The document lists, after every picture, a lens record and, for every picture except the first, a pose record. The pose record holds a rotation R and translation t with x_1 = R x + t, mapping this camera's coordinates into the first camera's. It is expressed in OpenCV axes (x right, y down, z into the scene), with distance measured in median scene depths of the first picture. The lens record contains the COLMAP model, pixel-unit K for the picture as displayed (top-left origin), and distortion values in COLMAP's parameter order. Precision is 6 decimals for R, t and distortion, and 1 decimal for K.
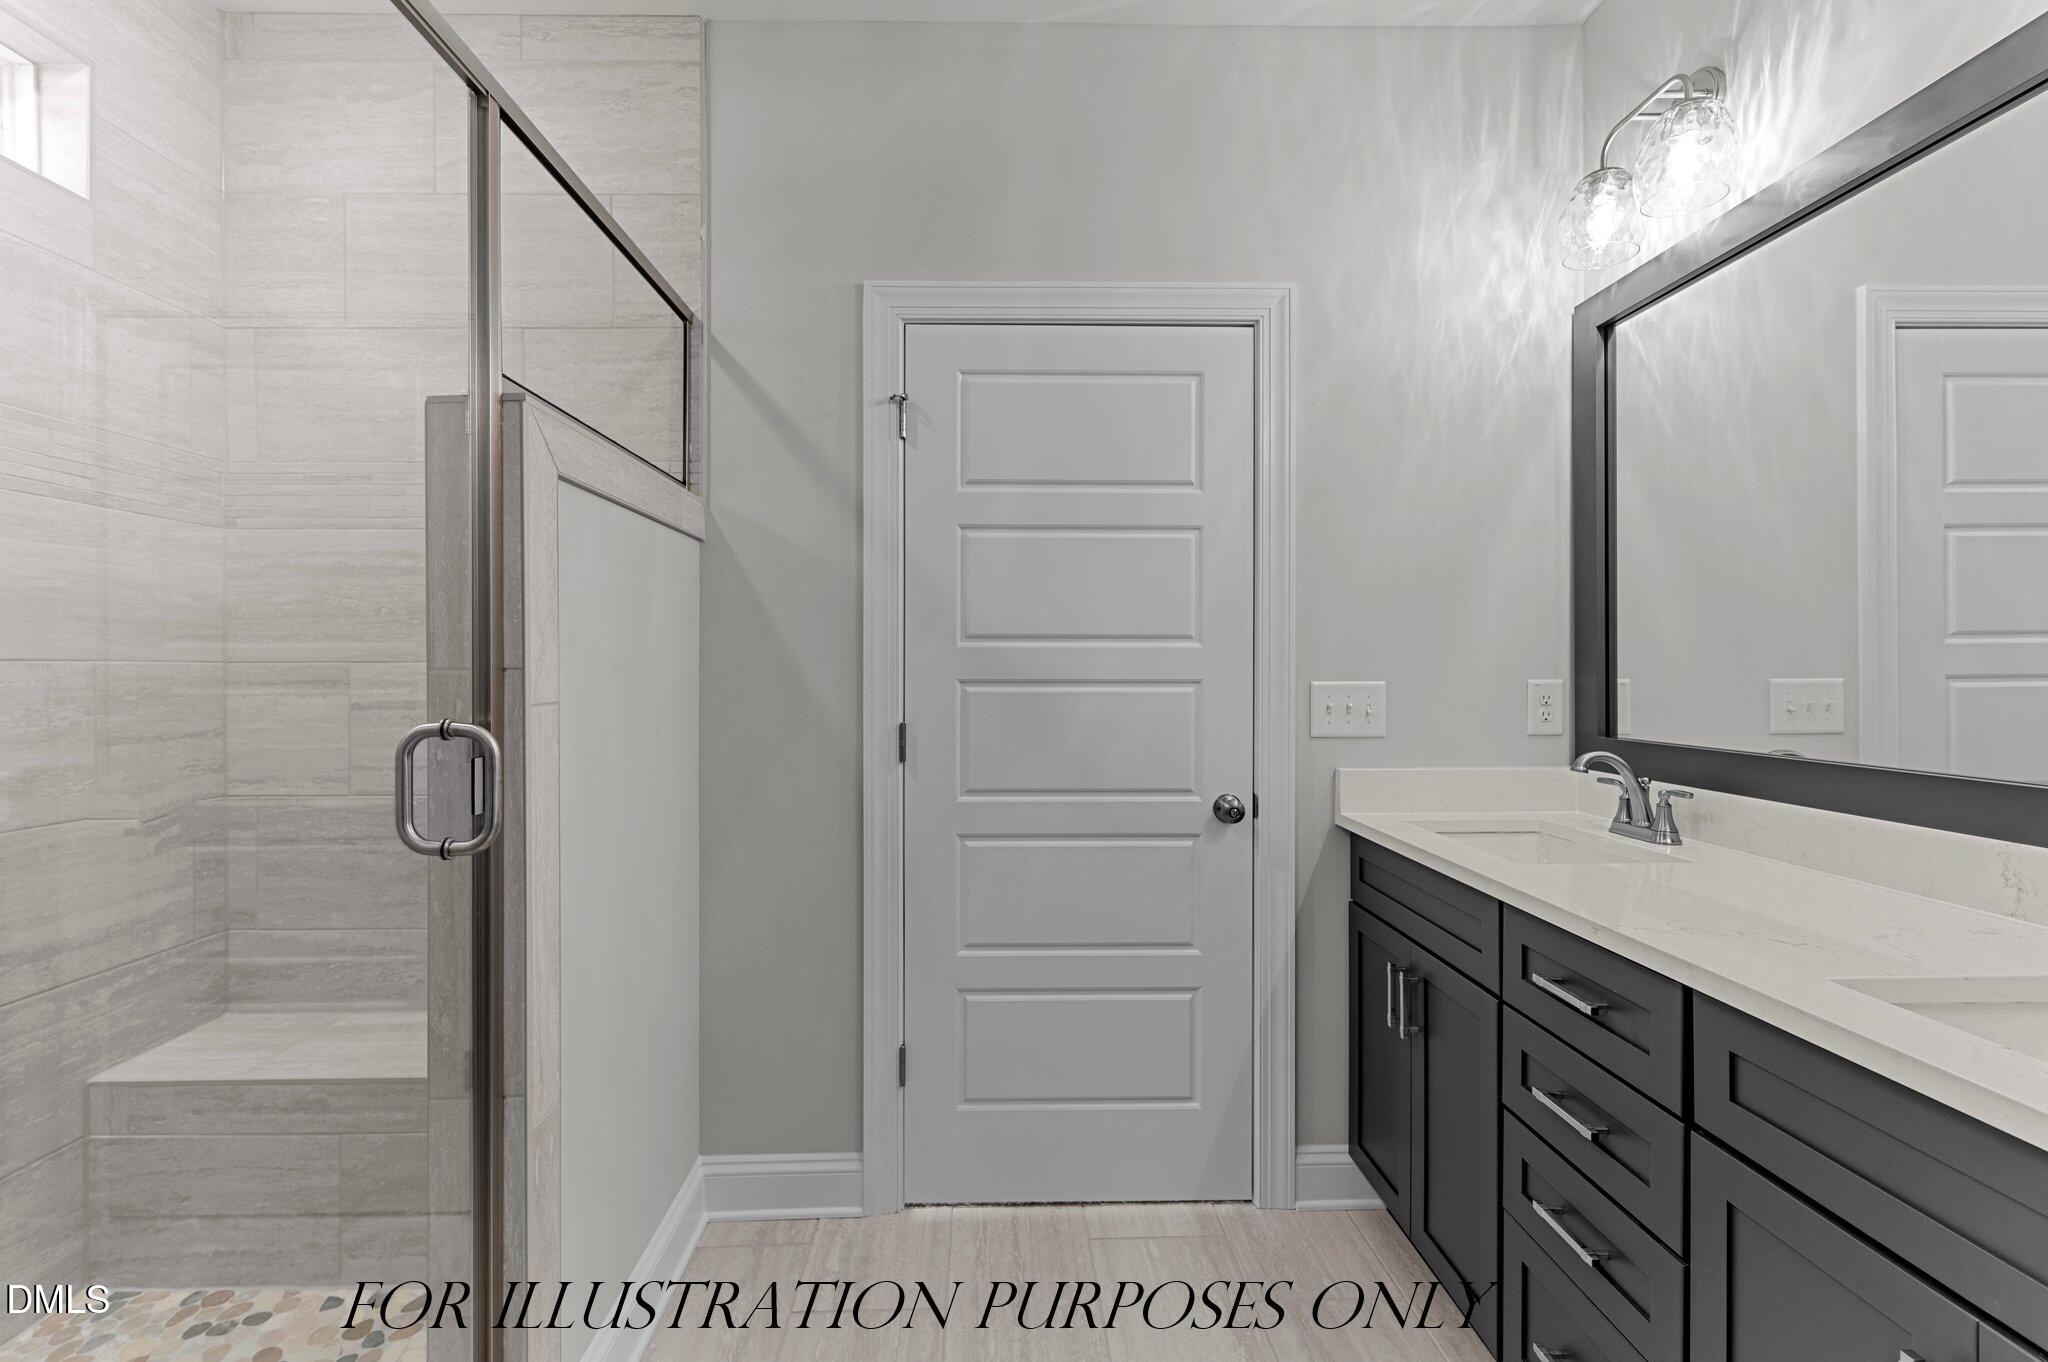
lens RADIAL K [[810.2, 0, 1017.8], [0, 810.2, 667.1], [0, 0, 1]] dist [0.000117, -0.000029]
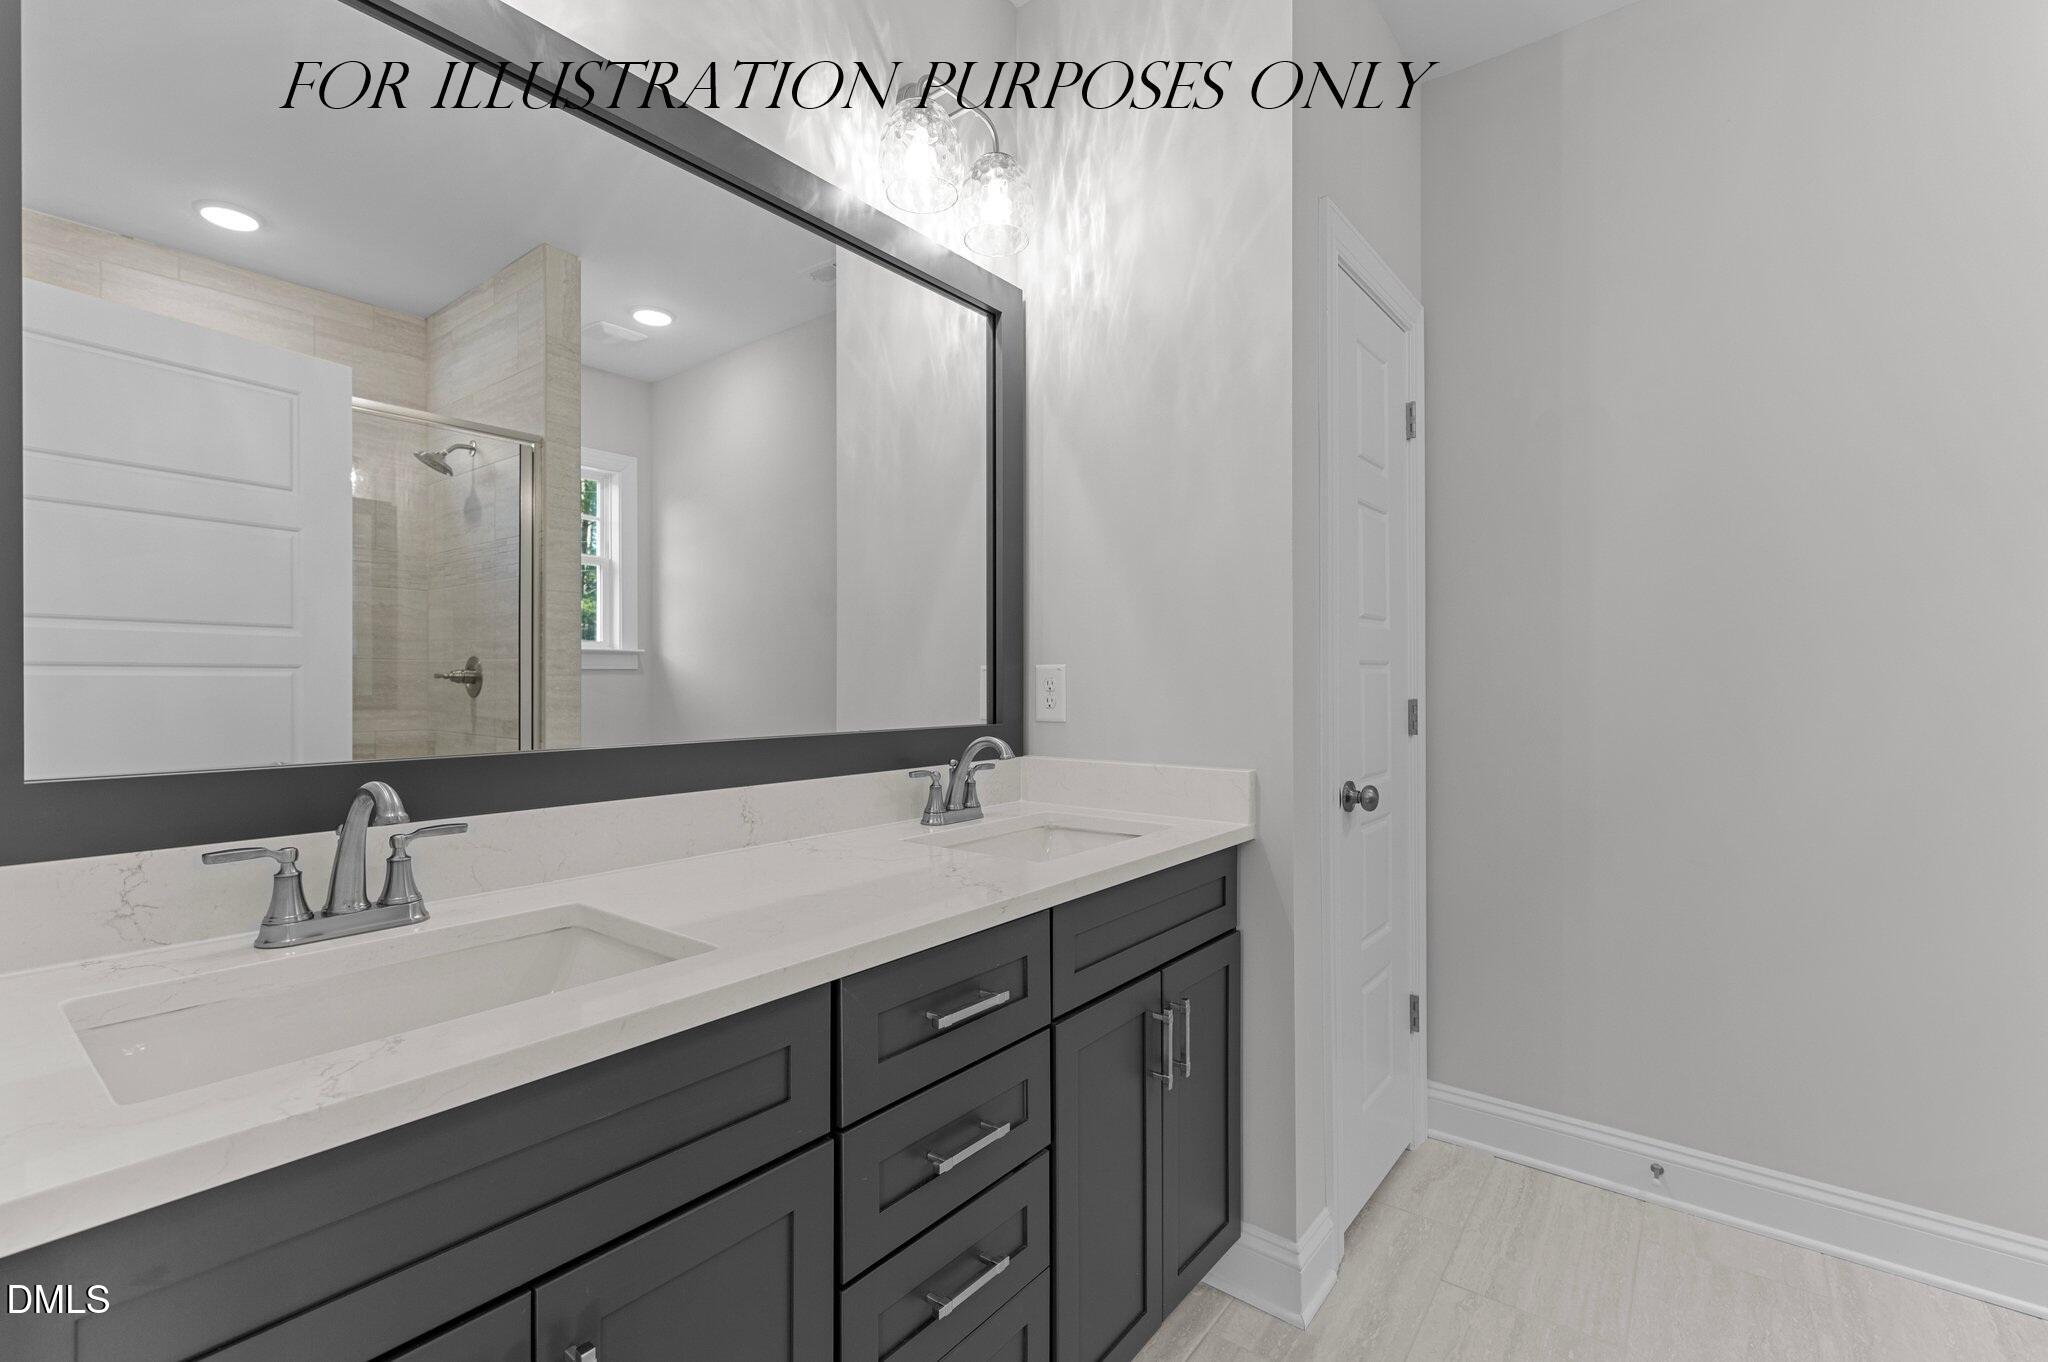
lens RADIAL K [[810.2, 0, 1017.8], [0, 810.2, 667.1], [0, 0, 1]] dist [0.000117, -0.000029]
pose [[-0.738178, 0.016668, 0.674400, 0.041775], [-0.001086, 0.999664, -0.025896, 0.054976], [-0.674605, -0.019848, -0.737912, 1.546903]]
